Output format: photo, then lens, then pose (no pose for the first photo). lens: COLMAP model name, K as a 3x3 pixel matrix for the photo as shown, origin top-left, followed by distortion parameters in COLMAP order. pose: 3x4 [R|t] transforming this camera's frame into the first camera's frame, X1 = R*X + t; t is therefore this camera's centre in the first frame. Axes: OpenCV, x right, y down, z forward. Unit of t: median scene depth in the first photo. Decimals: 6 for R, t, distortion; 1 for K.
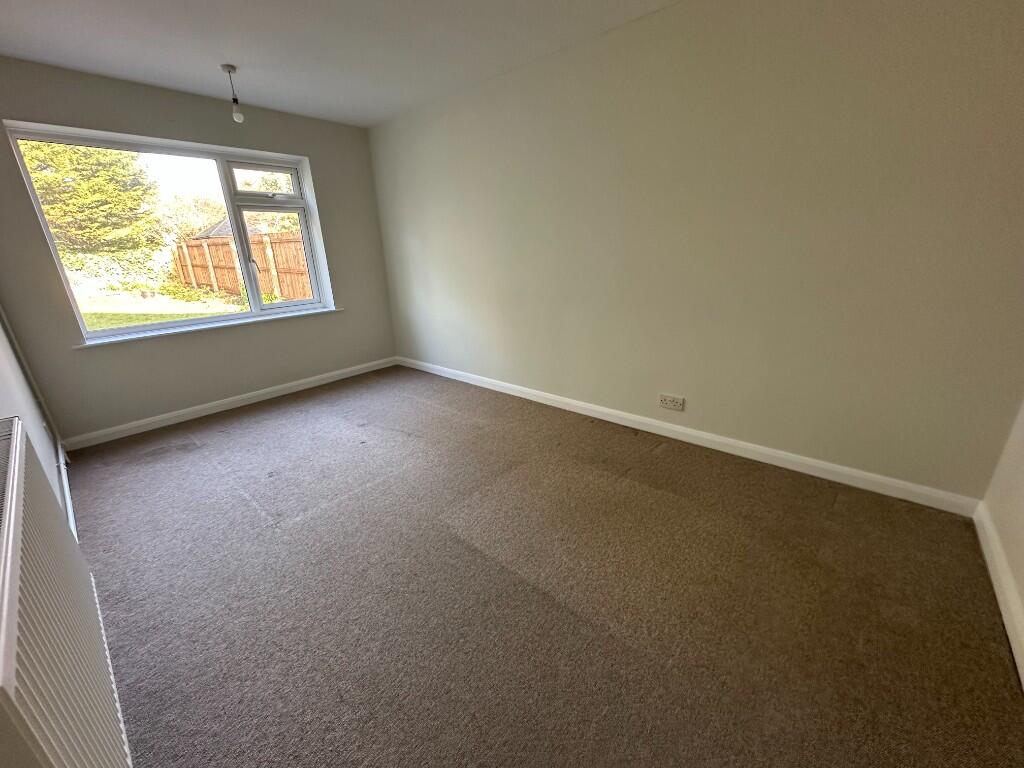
lens RADIAL K [[408.6, 0, 512.0], [0, 408.6, 384.0], [0, 0, 1]] dist [-0.001439, -0.000276]
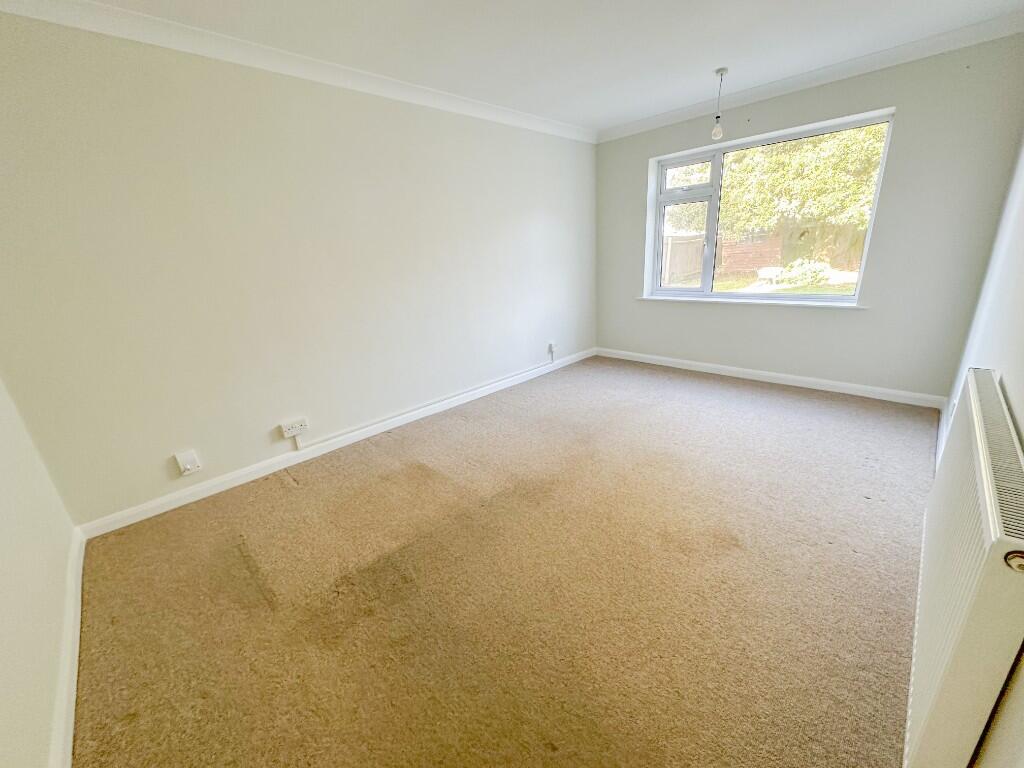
lens RADIAL K [[408.6, 0, 512.0], [0, 408.6, 384.0], [0, 0, 1]] dist [-0.001439, -0.000276]
pose [[-0.078668, 0.342360, -0.936270, 0.580139], [-0.266477, 0.897784, 0.350677, -0.214105], [0.960626, 0.277081, 0.020604, 0.573665]]
